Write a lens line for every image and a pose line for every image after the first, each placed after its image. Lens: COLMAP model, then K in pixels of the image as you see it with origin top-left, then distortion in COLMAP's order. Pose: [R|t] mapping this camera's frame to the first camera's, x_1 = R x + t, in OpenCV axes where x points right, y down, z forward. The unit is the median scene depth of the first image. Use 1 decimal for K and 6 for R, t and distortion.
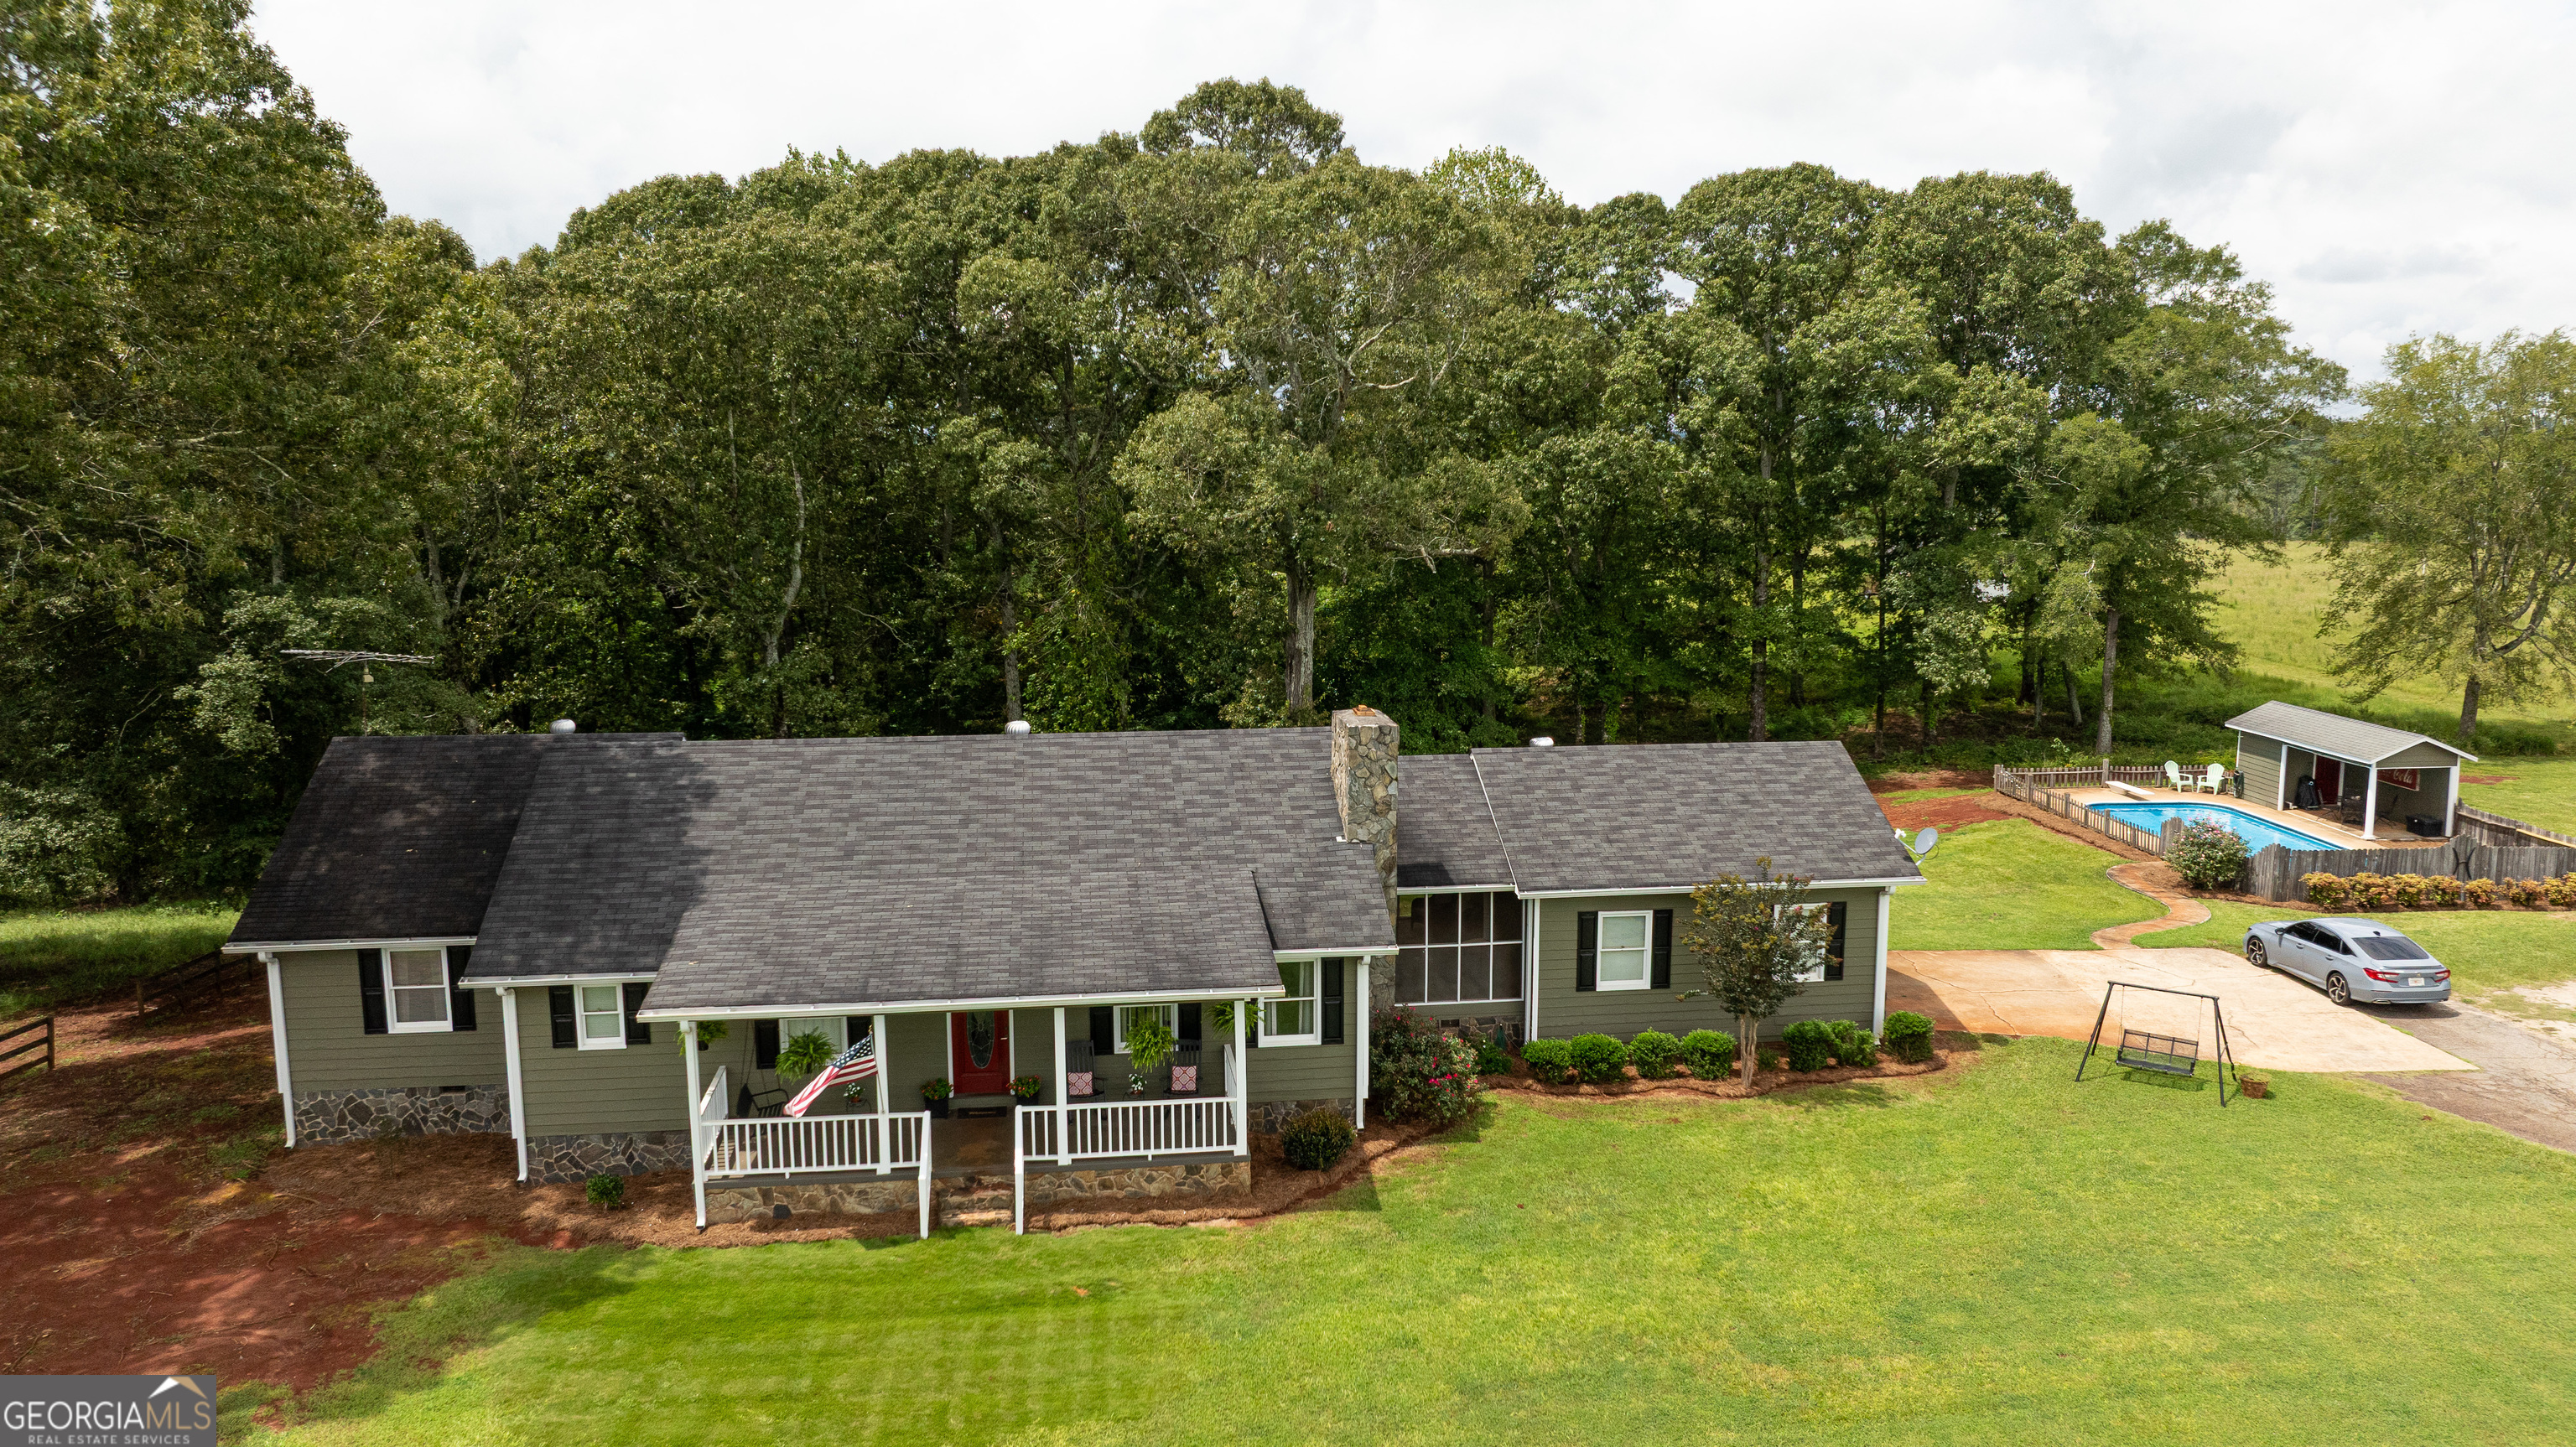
lens RADIAL K [[1817.7, 0, 1292.5], [0, 1817.7, 732.2], [0, 0, 1]] dist [-0.037032, 0.037735]
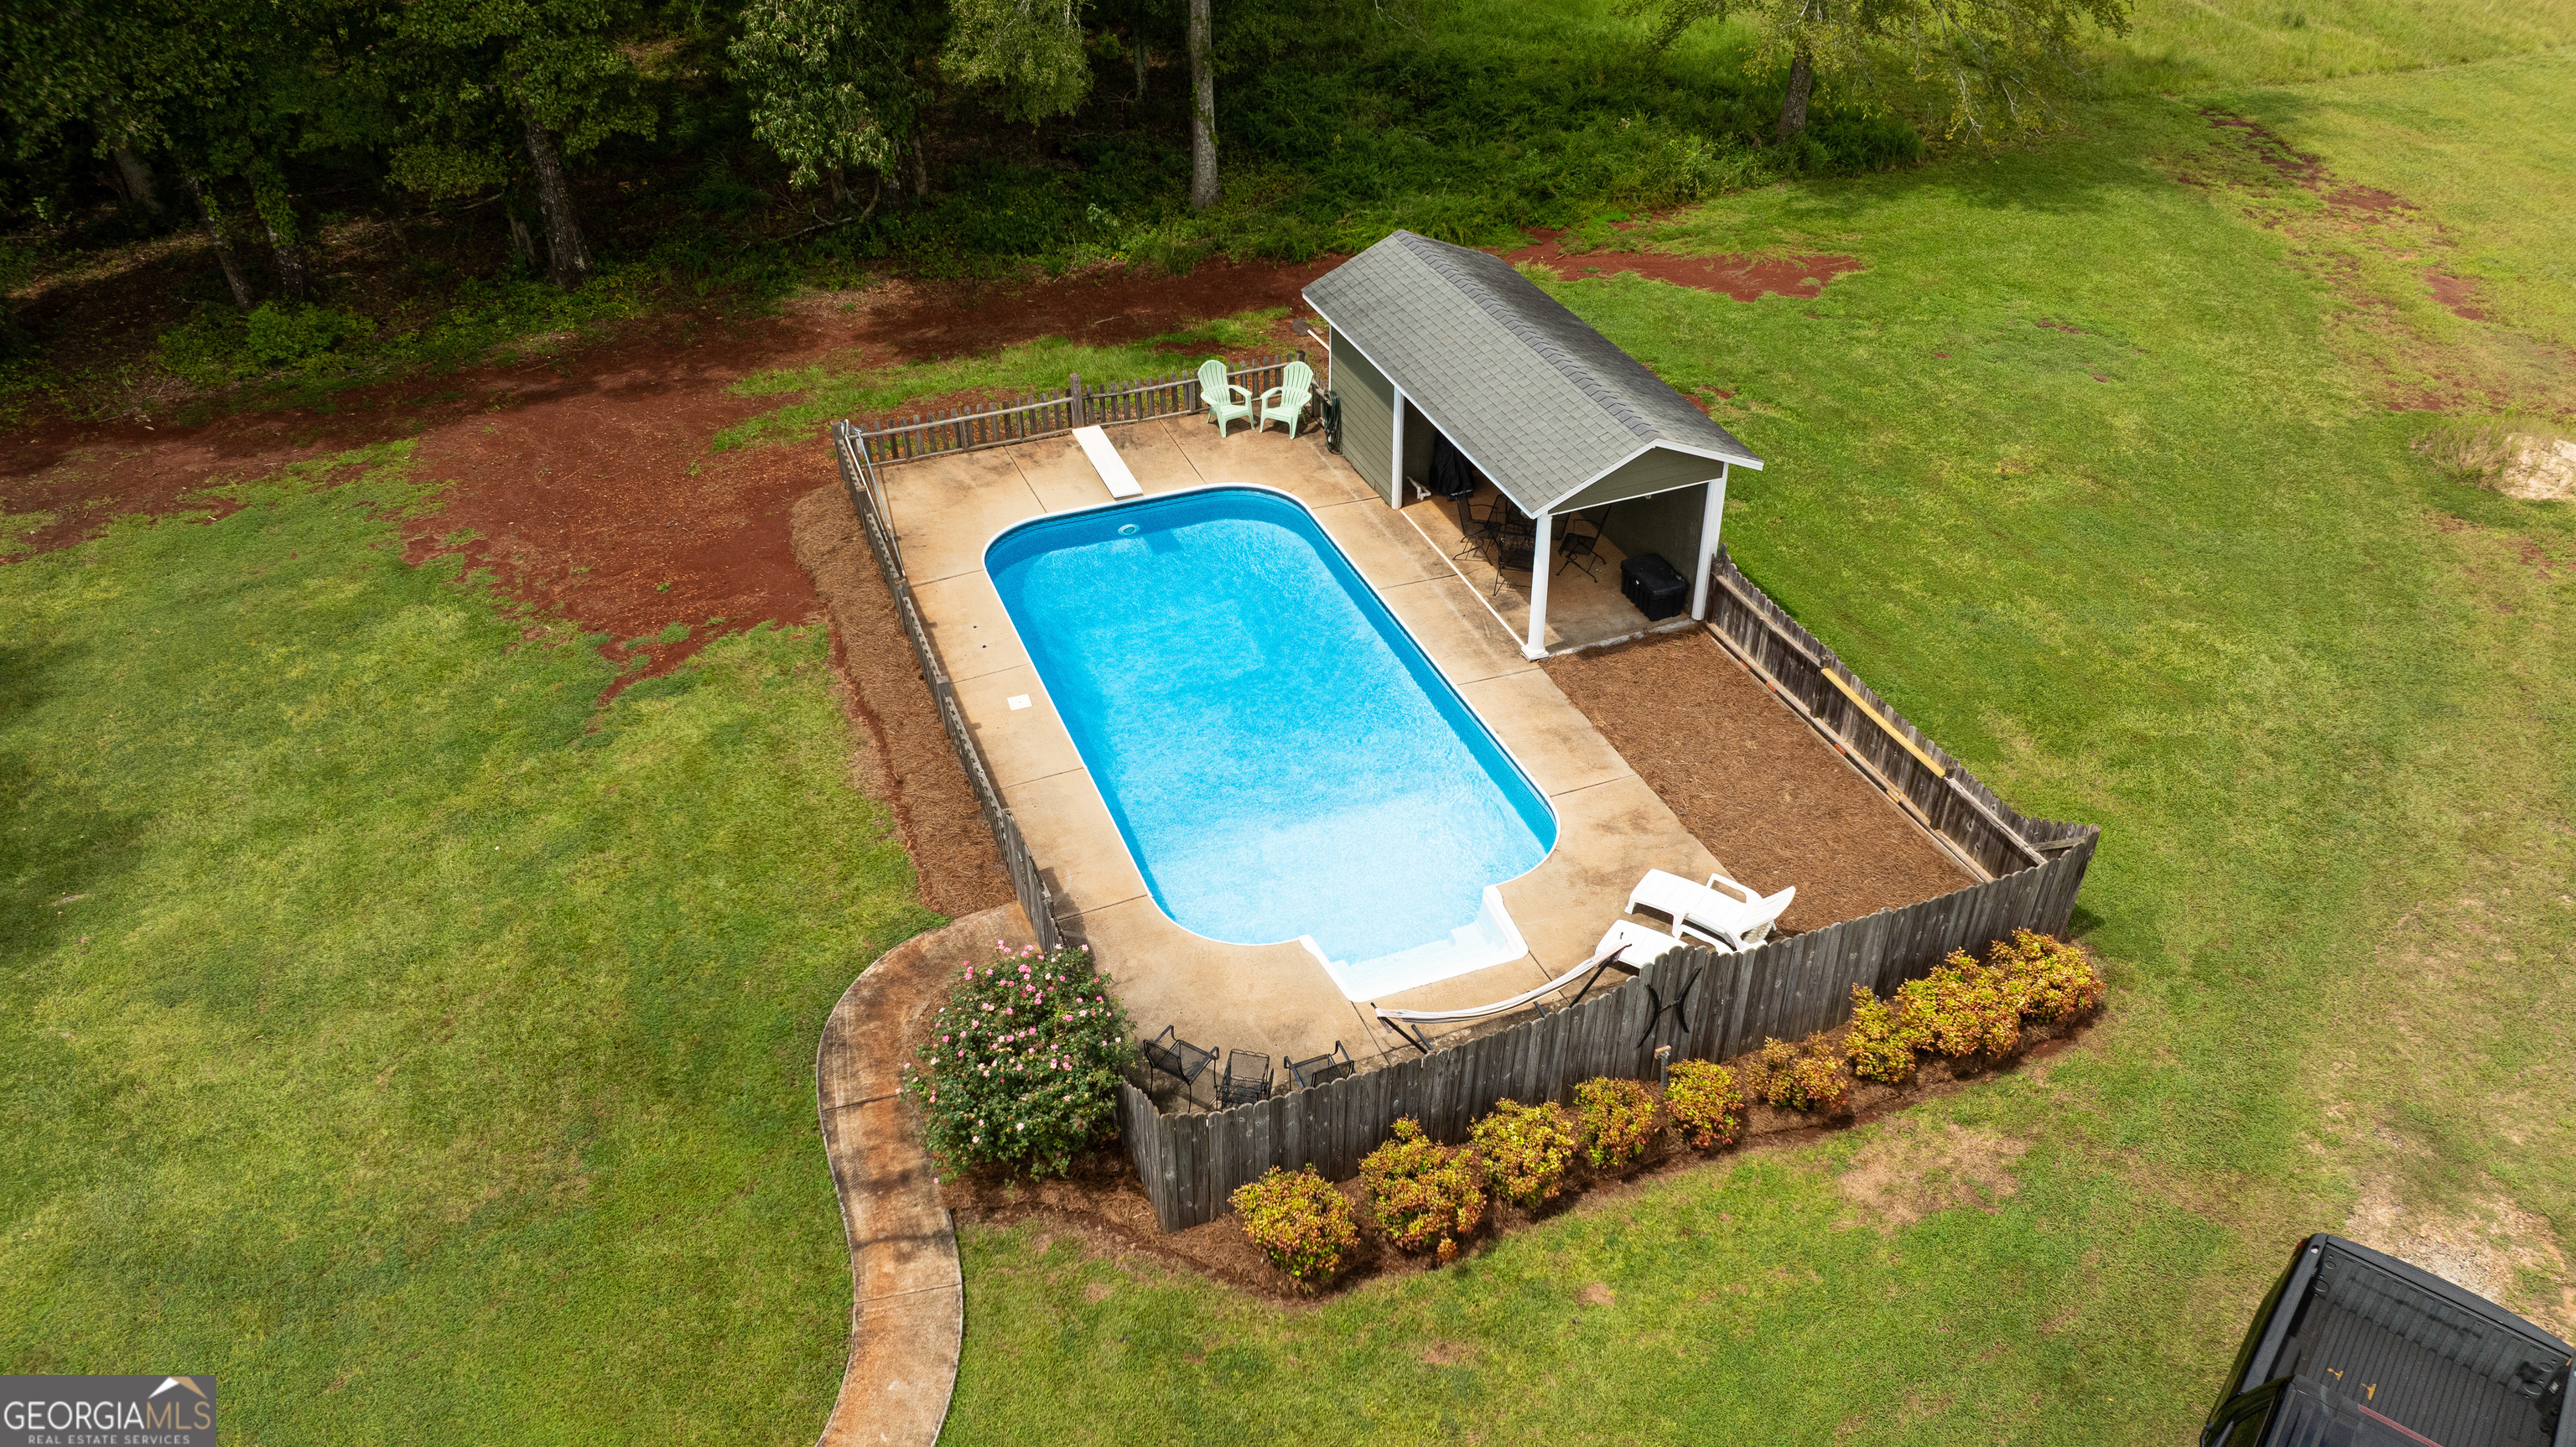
lens RADIAL K [[1817.7, 0, 1301.2], [0, 1817.7, 726.7], [0, 0, 1]] dist [-0.037032, 0.037735]
pose [[0.950079, -0.181656, 0.253675, 0.684085], [0.048587, 0.889255, 0.454824, -0.208593], [-0.308203, -0.419793, 0.853689, 1.010566]]
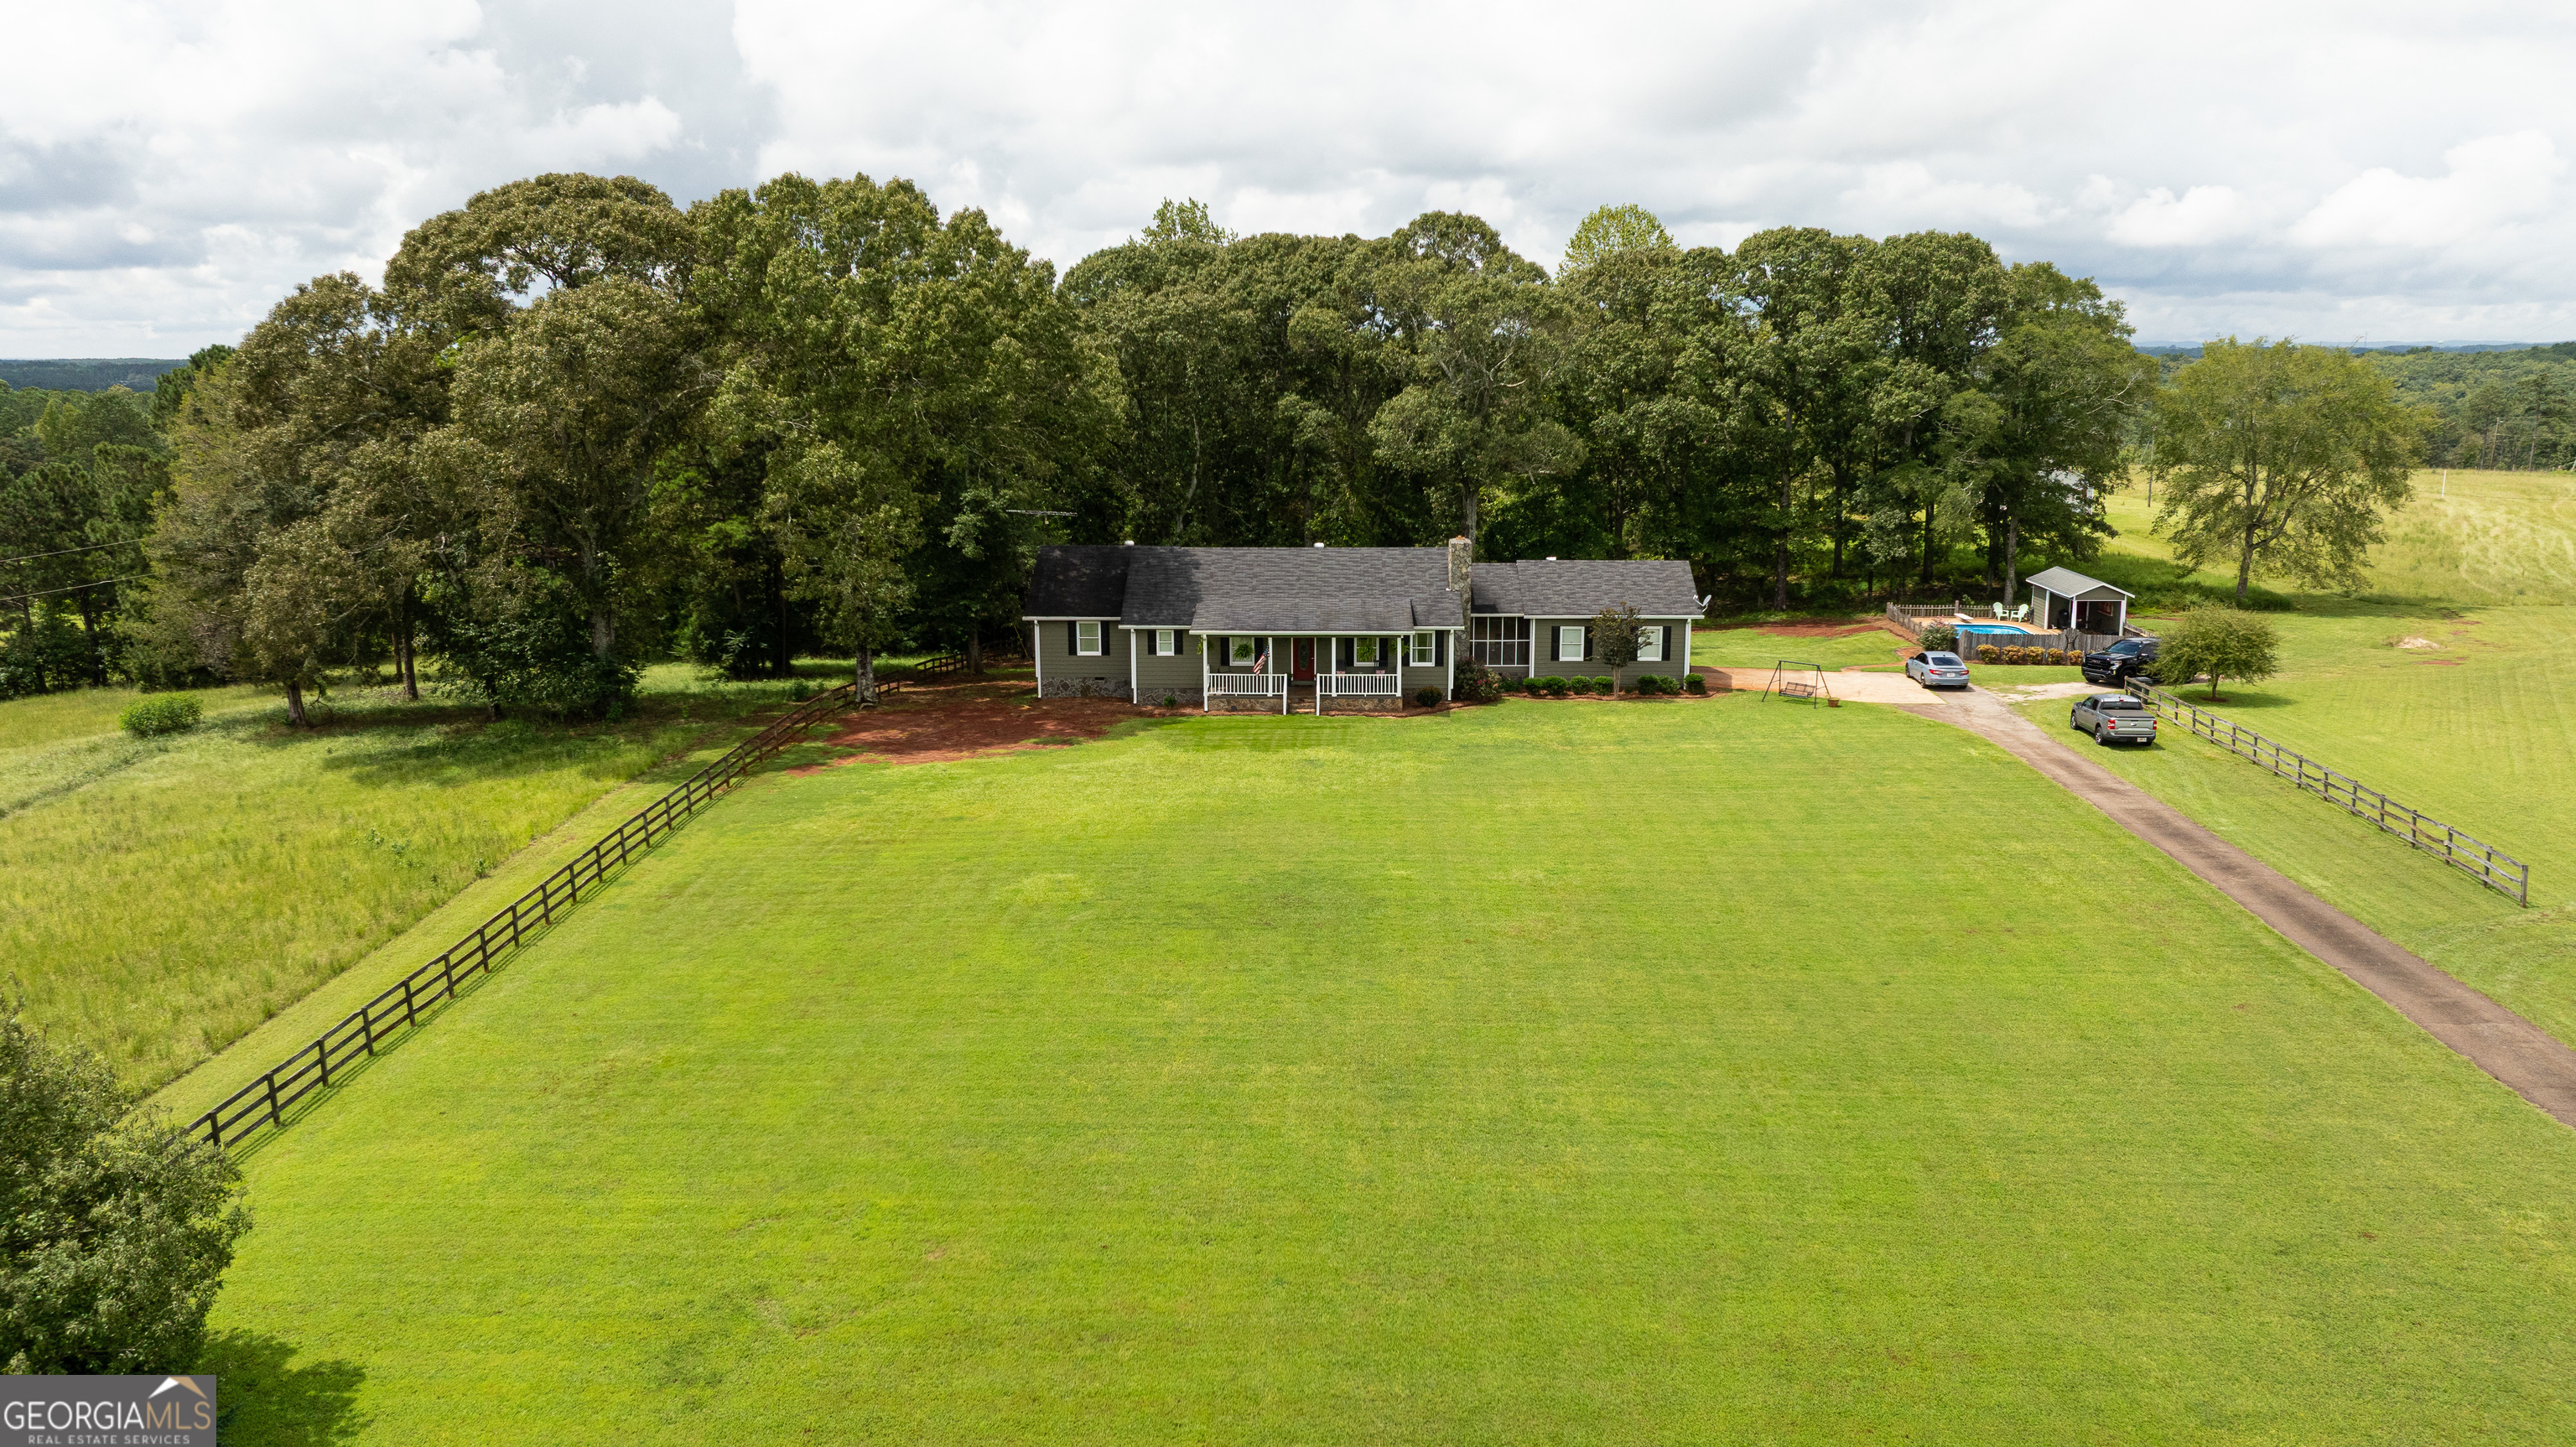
lens RADIAL K [[1817.7, 0, 1296.0], [0, 1817.7, 739.1], [0, 0, 1]] dist [-0.037032, 0.037735]
pose [[0.988289, 0.030393, -0.149534, 0.184346], [-0.022982, 0.998432, 0.051044, 0.132079], [0.150851, -0.047010, 0.987438, -1.385468]]
